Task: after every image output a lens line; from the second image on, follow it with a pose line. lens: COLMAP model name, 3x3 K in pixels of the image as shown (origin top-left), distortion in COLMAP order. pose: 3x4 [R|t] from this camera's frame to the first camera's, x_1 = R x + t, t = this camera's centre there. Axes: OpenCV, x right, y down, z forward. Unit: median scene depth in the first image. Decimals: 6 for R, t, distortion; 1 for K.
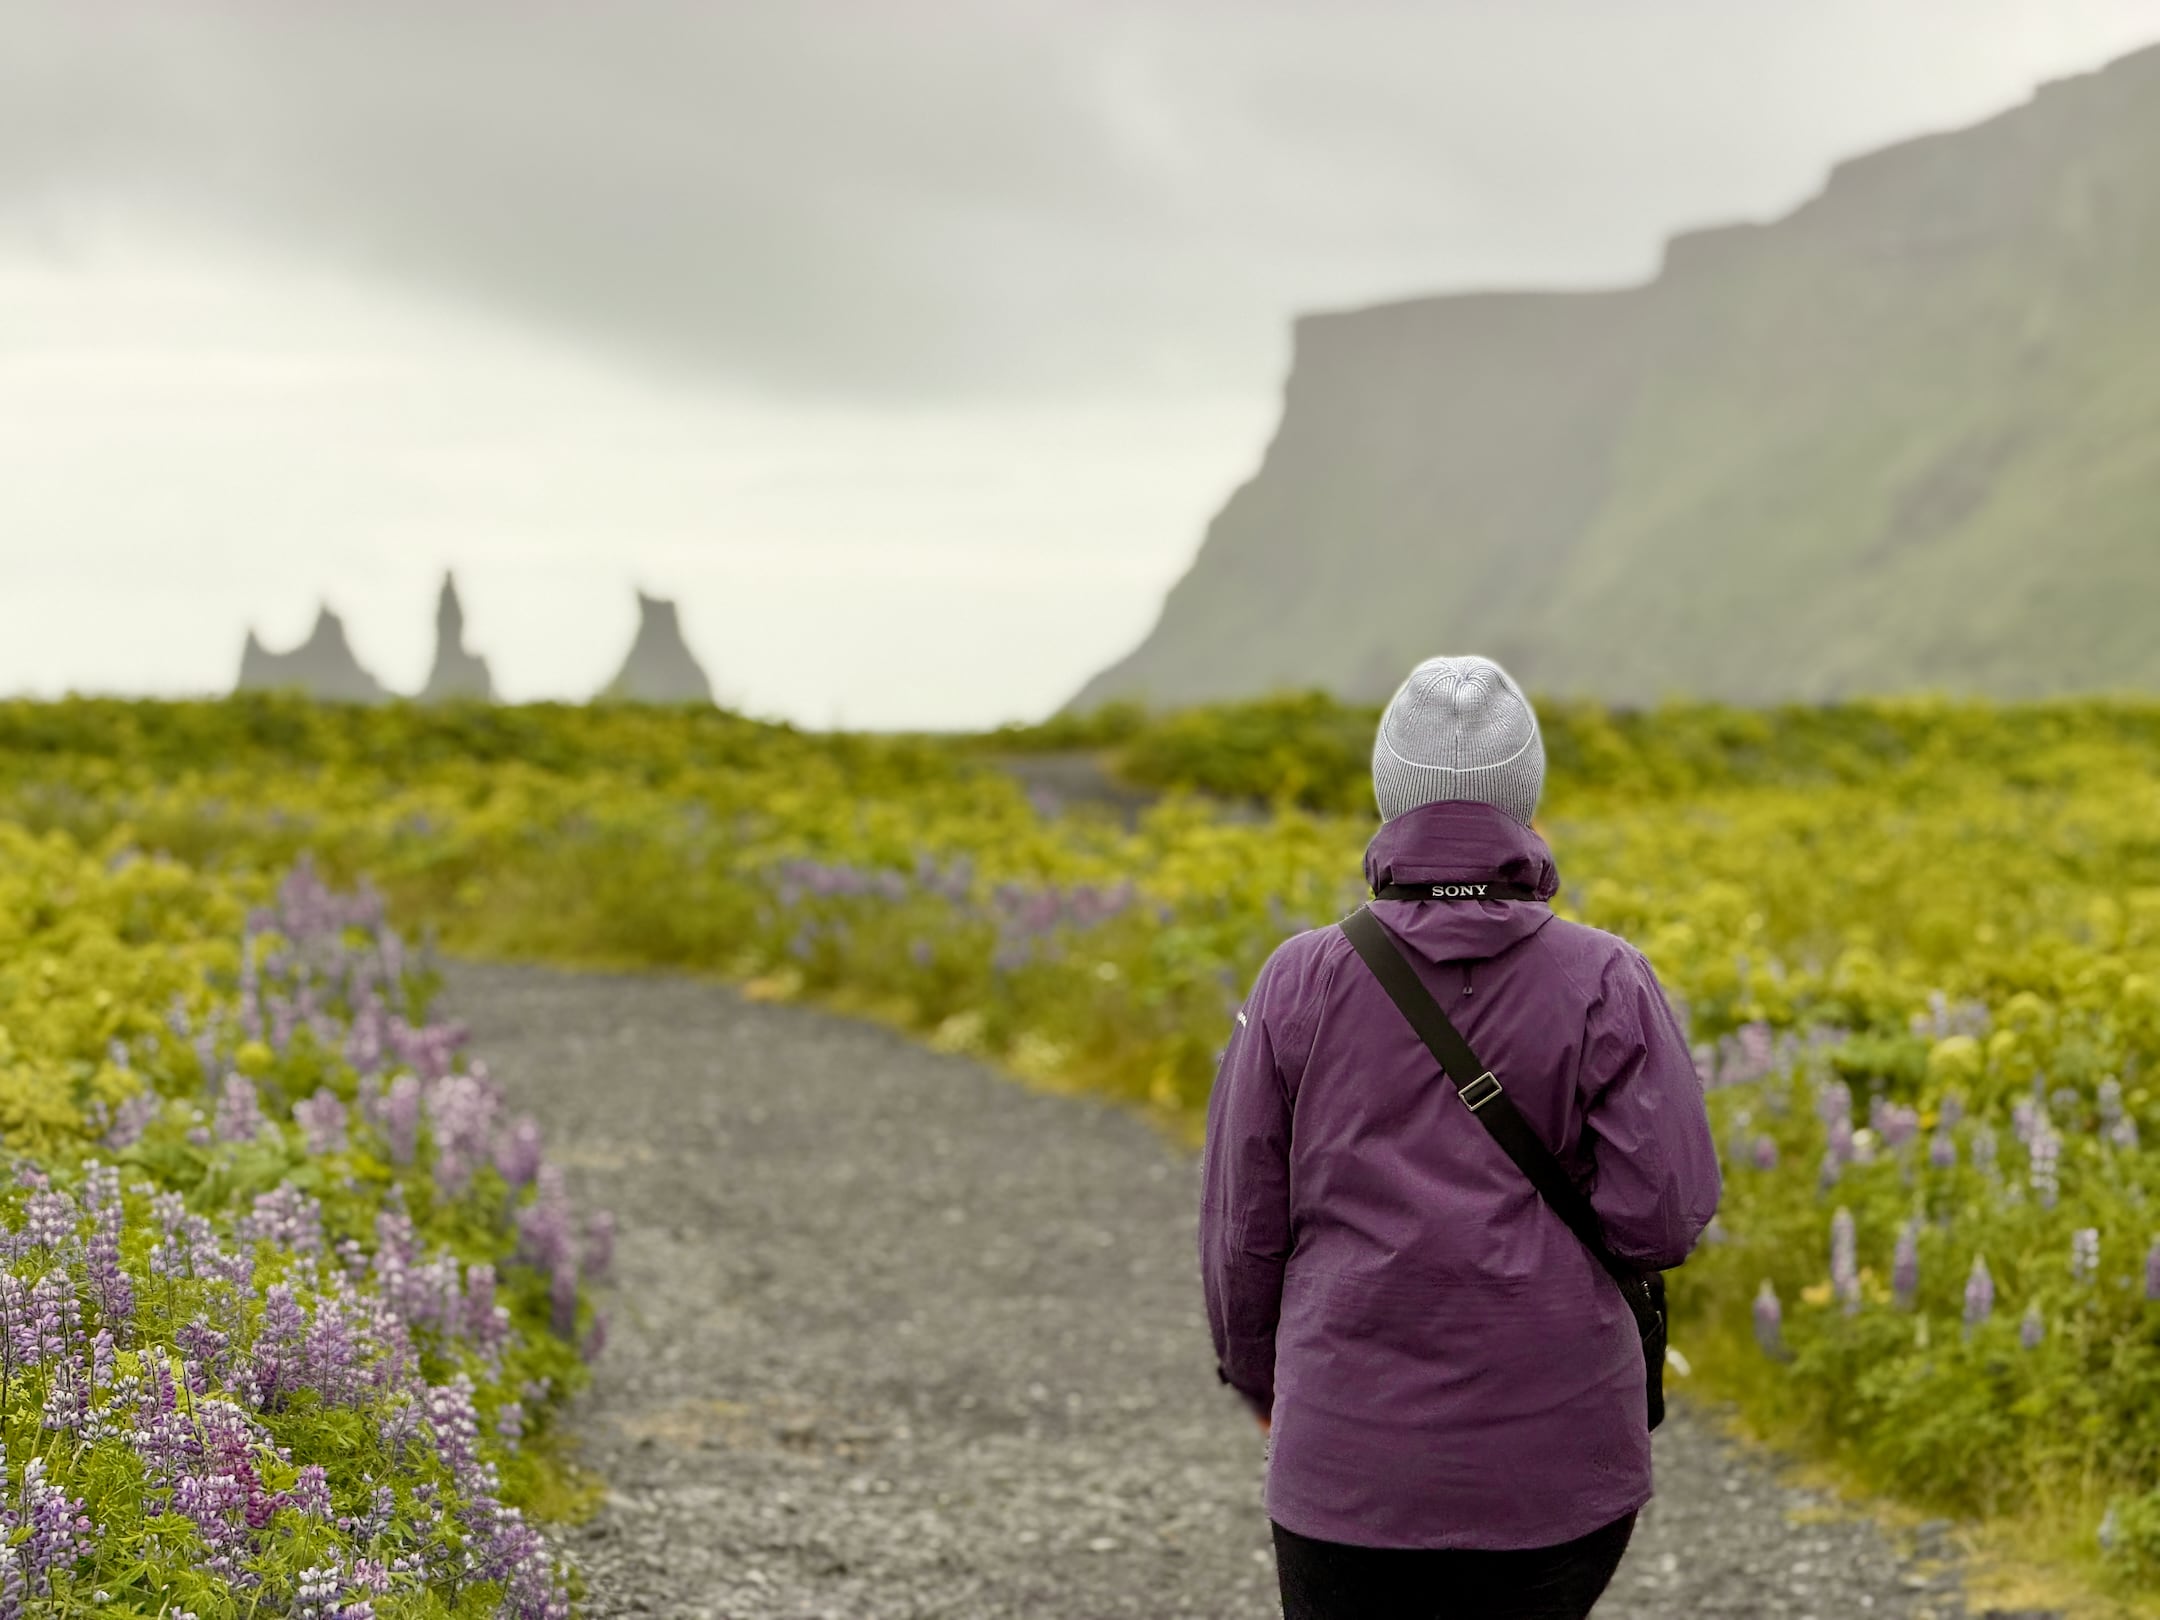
lens RADIAL K [[6345.7, 0, 1083.4], [0, 6345.7, 811.6], [0, 0, 1]] dist [0.156057, 0.000000]
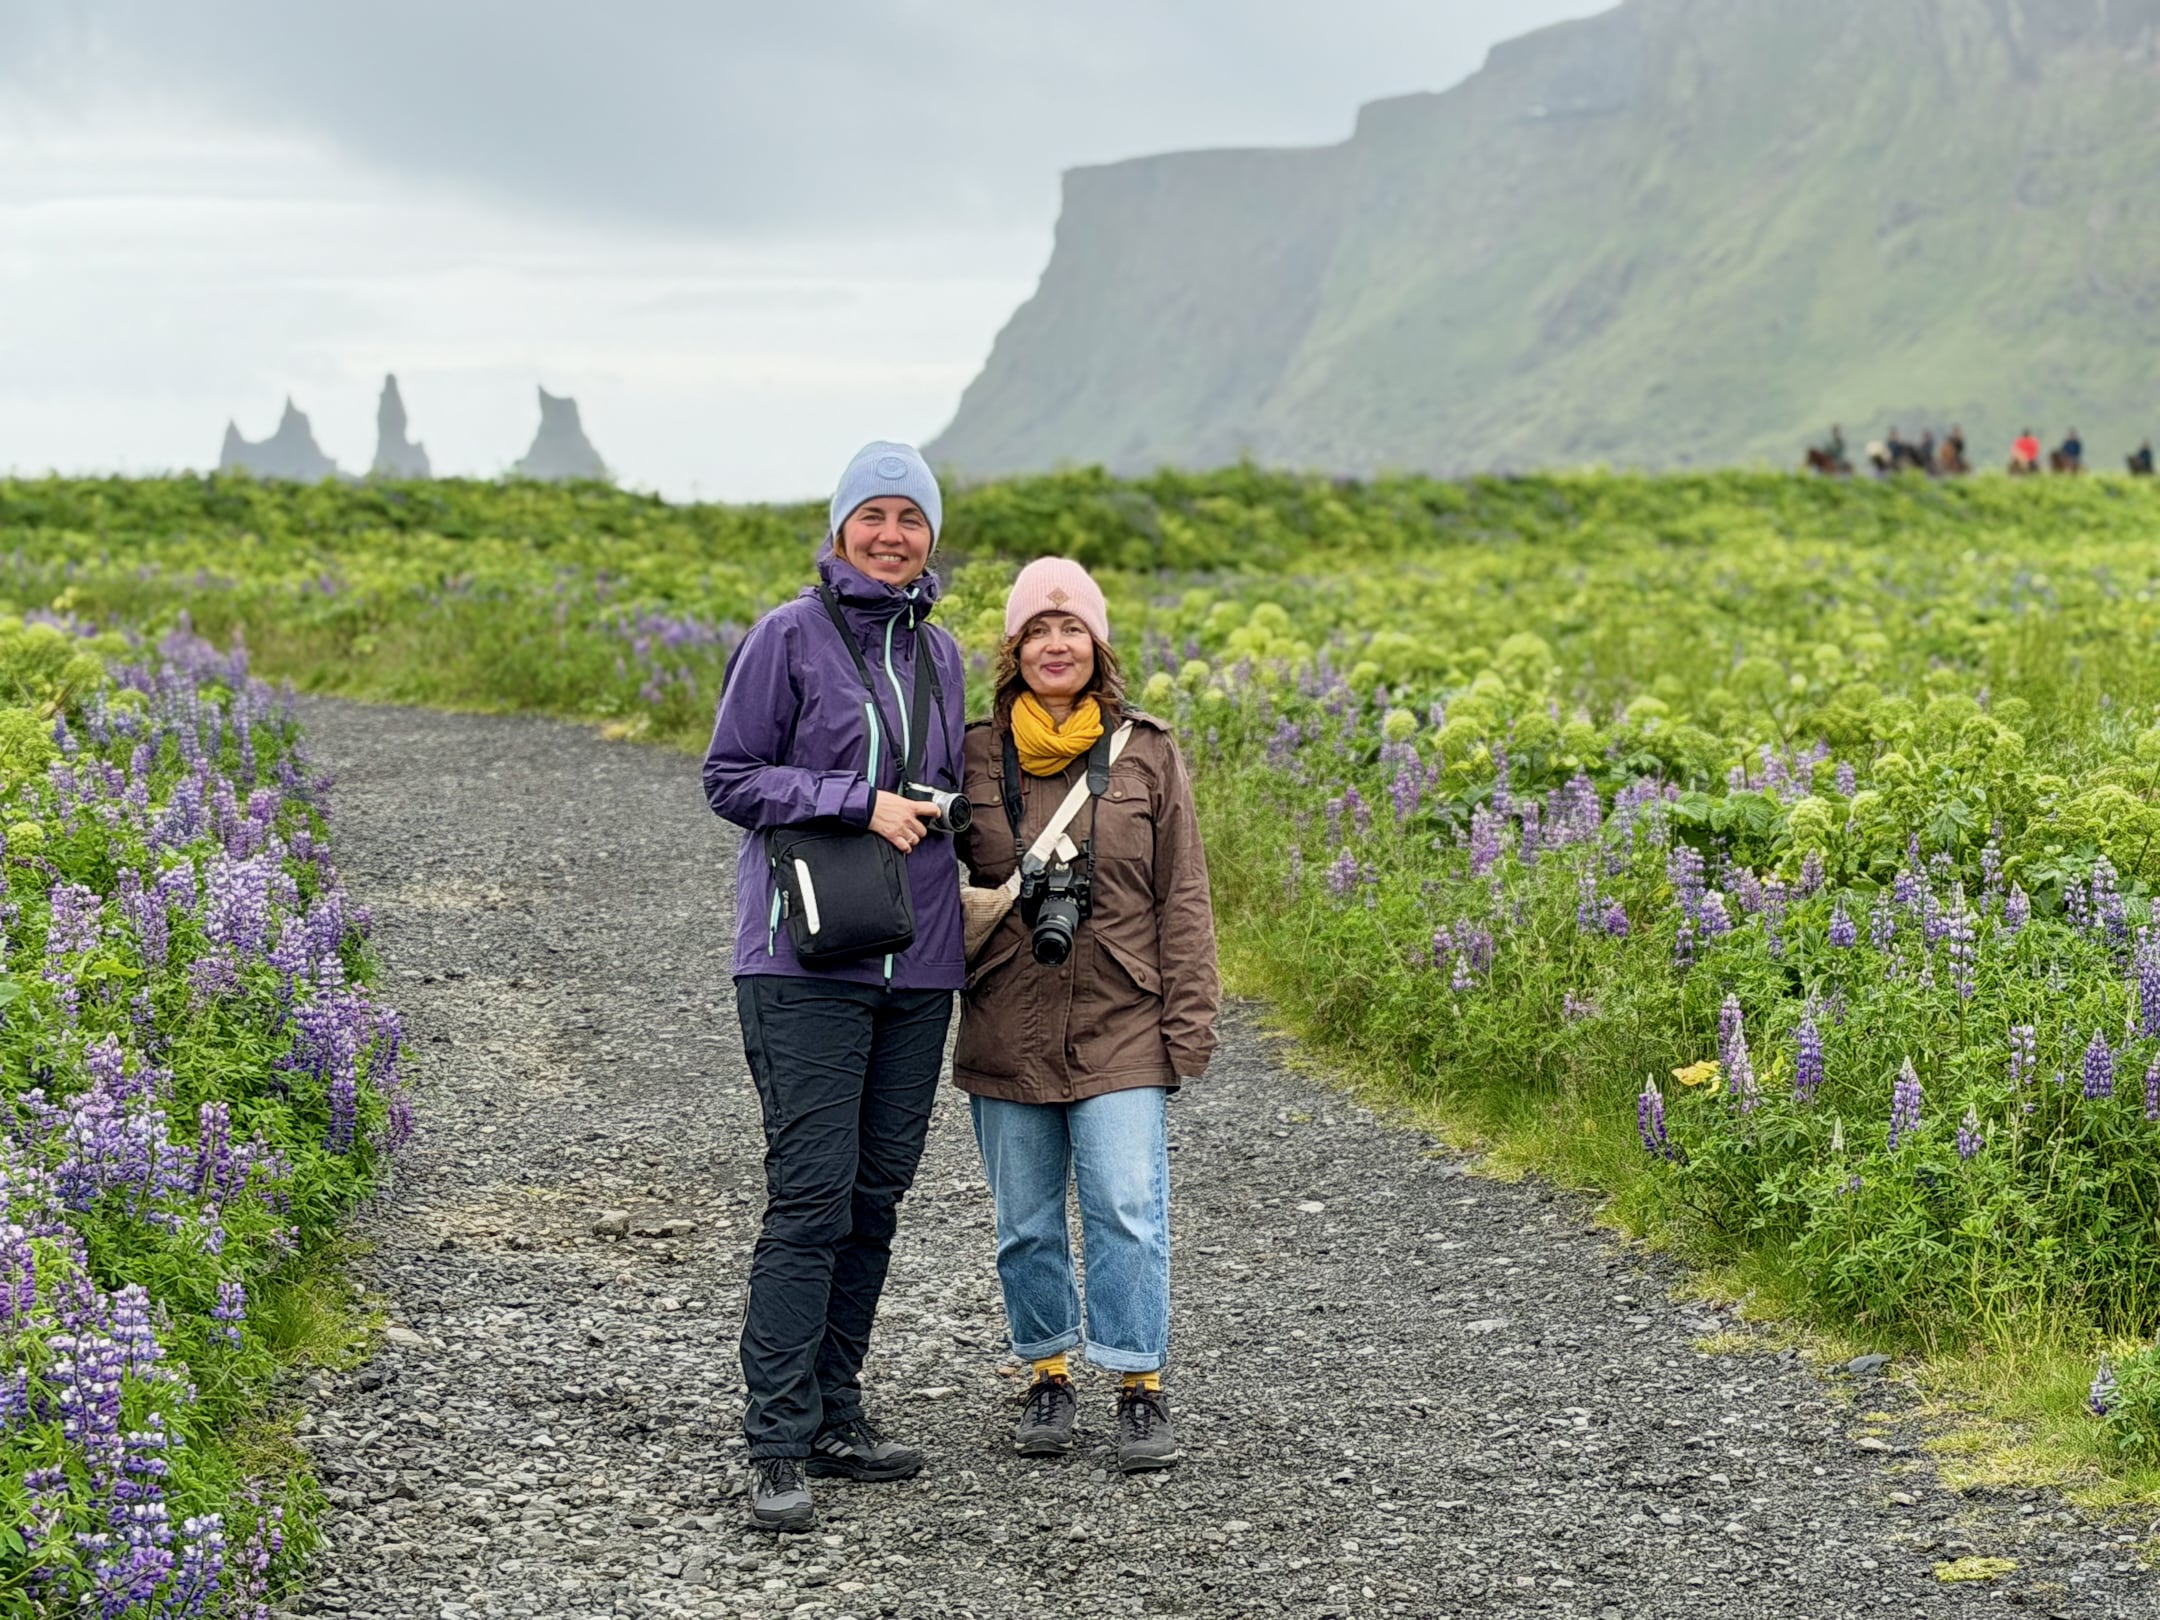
lens RADIAL K [[4997.6, 0, 1087.4], [0, 4997.6, 823.3], [0, 0, 1]] dist [0.119599, 0.000000]
pose [[0.999297, -0.009096, 0.036370, -0.000547], [0.007228, 0.998663, 0.051179, -0.000016], [-0.036787, -0.050880, 0.998027, 0.200805]]
